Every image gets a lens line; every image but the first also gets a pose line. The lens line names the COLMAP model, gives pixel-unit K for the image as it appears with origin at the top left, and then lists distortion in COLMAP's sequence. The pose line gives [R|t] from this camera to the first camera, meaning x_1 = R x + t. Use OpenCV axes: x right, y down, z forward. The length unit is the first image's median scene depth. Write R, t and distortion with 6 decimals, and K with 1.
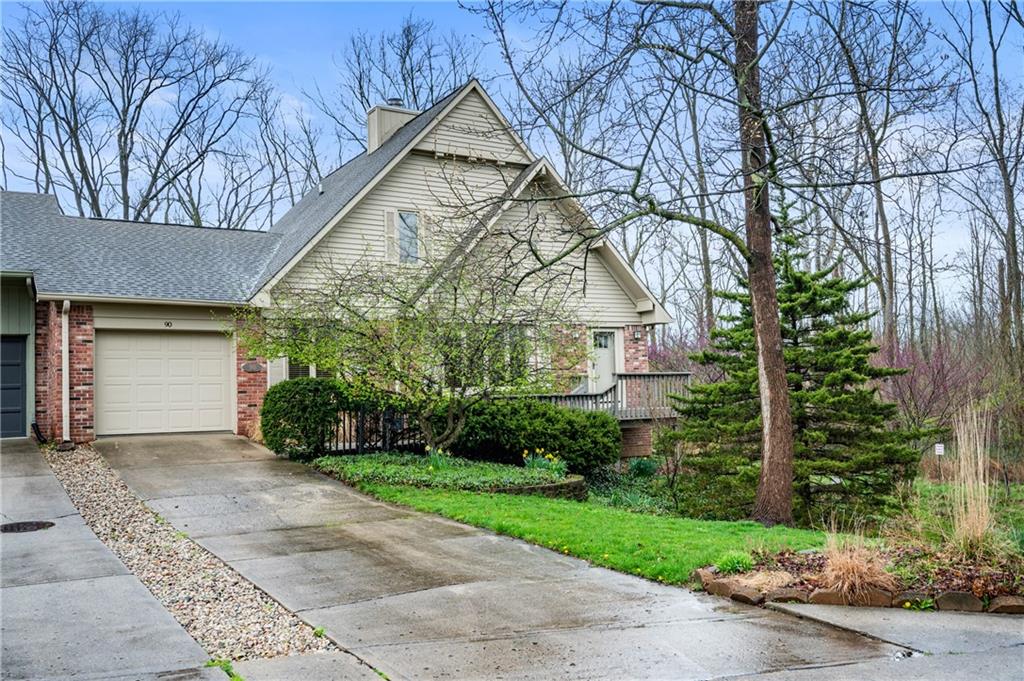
lens RADIAL K [[915.1, 0, 511.4], [0, 915.1, 360.9], [0, 0, 1]] dist [-0.003409, -0.000993]
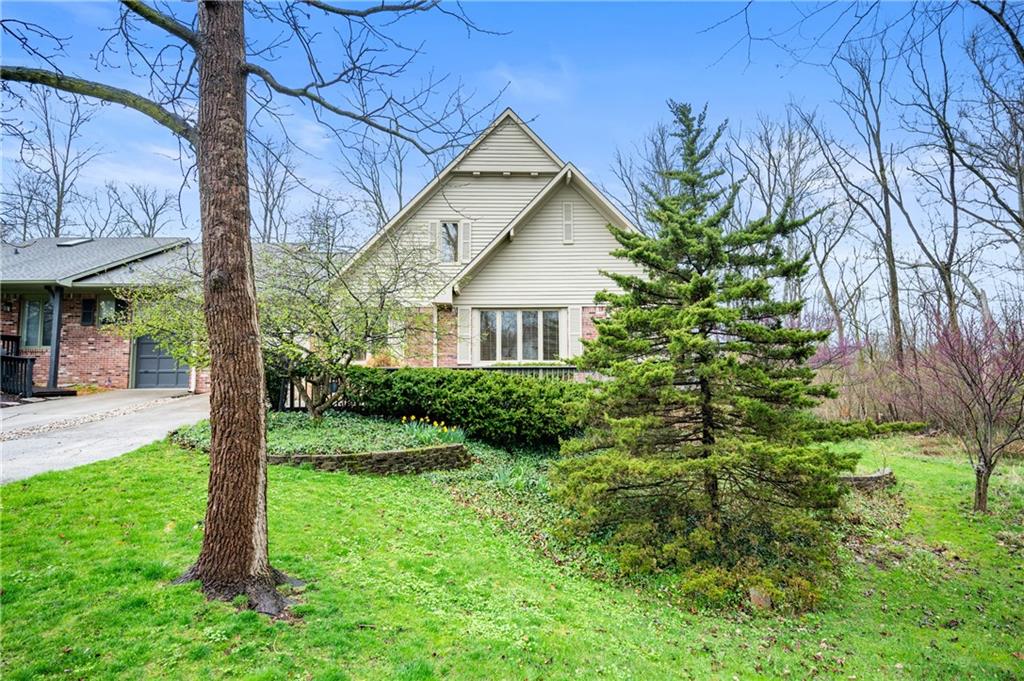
lens RADIAL K [[522.5, 0, 512.0], [0, 522.5, 340.5], [0, 0, 1]] dist [-0.000020, -0.000081]
pose [[0.861289, -0.012620, -0.507959, 0.311815], [0.002100, 0.999771, -0.021278, 0.016948], [0.508112, 0.017259, 0.861118, 0.400969]]
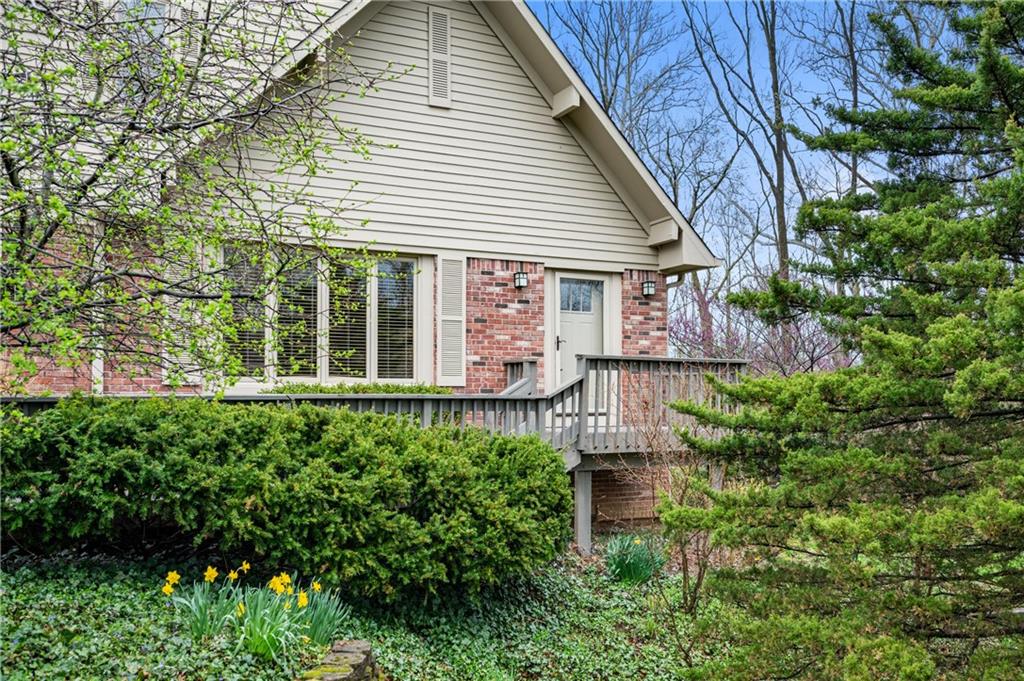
lens RADIAL K [[915.1, 0, 525.4], [0, 915.1, 381.9], [0, 0, 1]] dist [0.004743, 0.003209]
pose [[0.997889, 0.027438, -0.058856, 0.109527], [-0.026239, 0.999434, 0.021056, 0.017833], [0.059400, -0.019467, 0.998044, 0.514708]]
